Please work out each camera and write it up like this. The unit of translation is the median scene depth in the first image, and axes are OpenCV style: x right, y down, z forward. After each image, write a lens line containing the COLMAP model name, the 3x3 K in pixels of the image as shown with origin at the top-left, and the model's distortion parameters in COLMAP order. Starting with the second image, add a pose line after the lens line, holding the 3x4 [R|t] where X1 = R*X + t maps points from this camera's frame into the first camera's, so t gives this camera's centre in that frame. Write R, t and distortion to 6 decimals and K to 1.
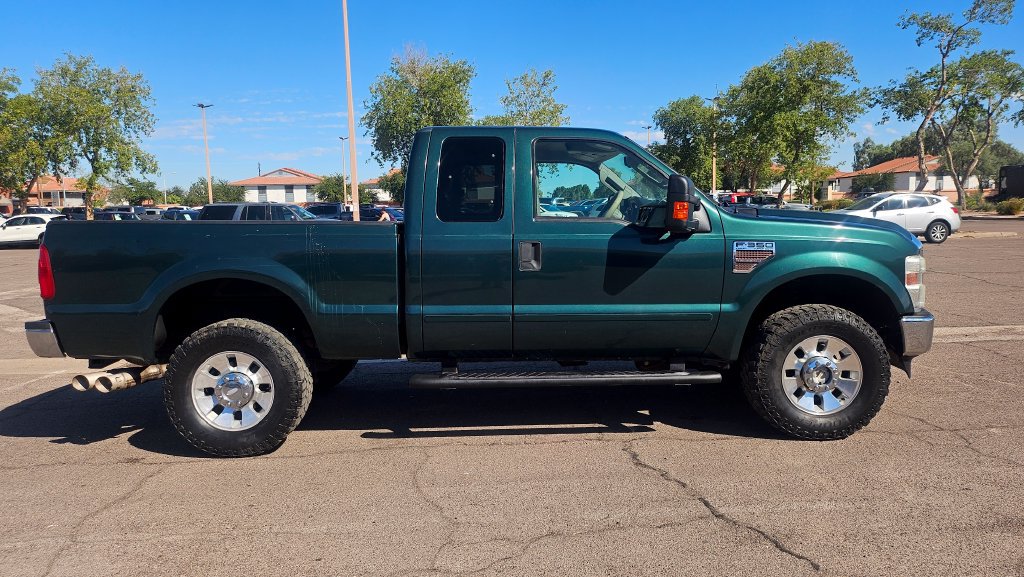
lens RADIAL K [[716.7, 0, 506.8], [0, 716.7, 288.4], [0, 0, 1]] dist [0.054695, -0.059018]
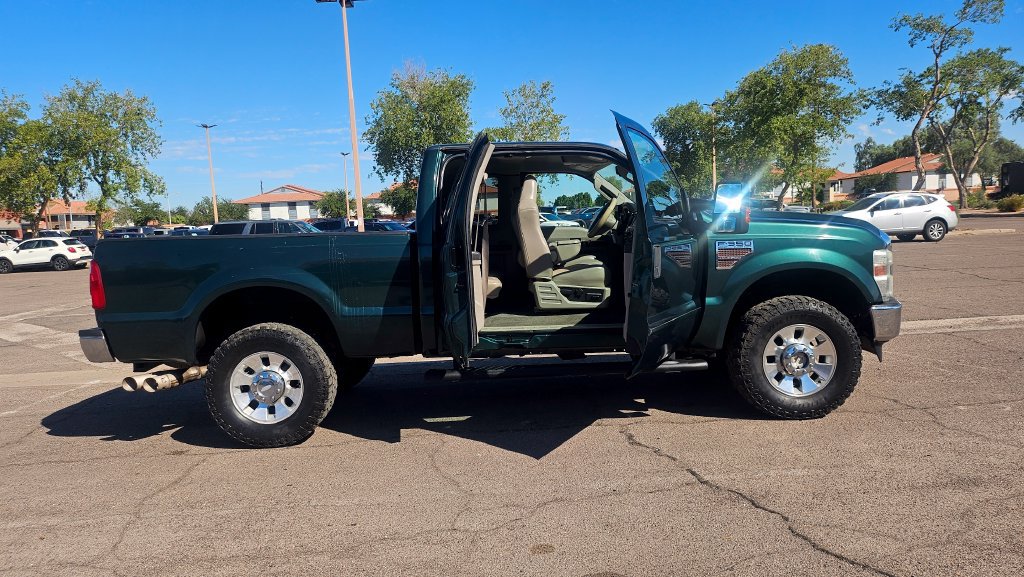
lens RADIAL K [[716.7, 0, 504.5], [0, 716.7, 295.6], [0, 0, 1]] dist [0.054695, -0.059018]
pose [[0.999602, -0.026777, -0.008822, -0.000084], [0.026733, 0.999630, -0.005078, 0.007786], [0.008955, 0.004840, 0.999948, -0.051825]]
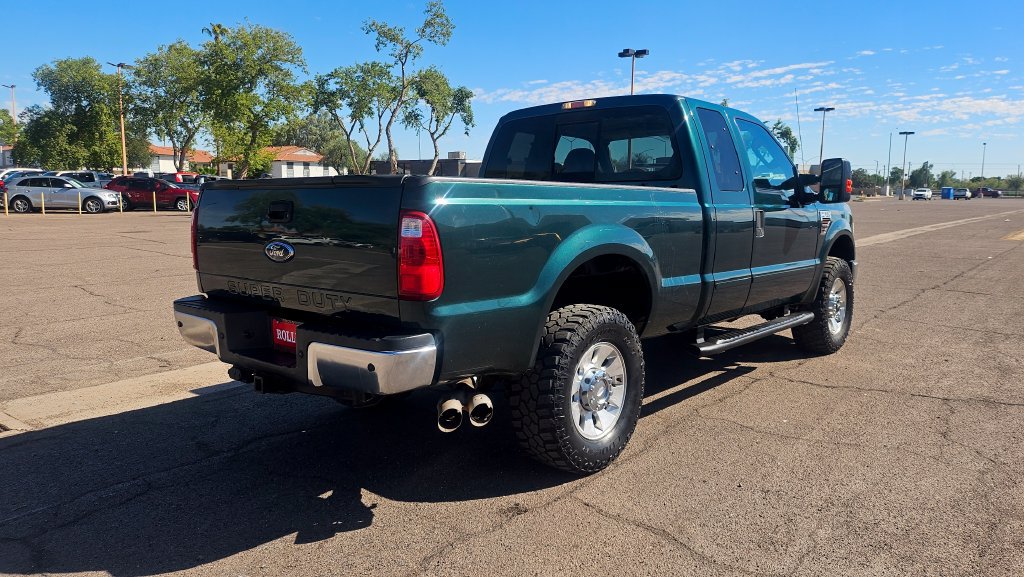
lens RADIAL K [[716.7, 0, 530.0], [0, 716.7, 281.8], [0, 0, 1]] dist [0.054695, -0.059018]
pose [[0.667334, -0.067851, 0.741662, -0.519132], [0.057948, 0.997553, 0.039121, -0.009522], [-0.742501, 0.016871, 0.669632, 0.253903]]
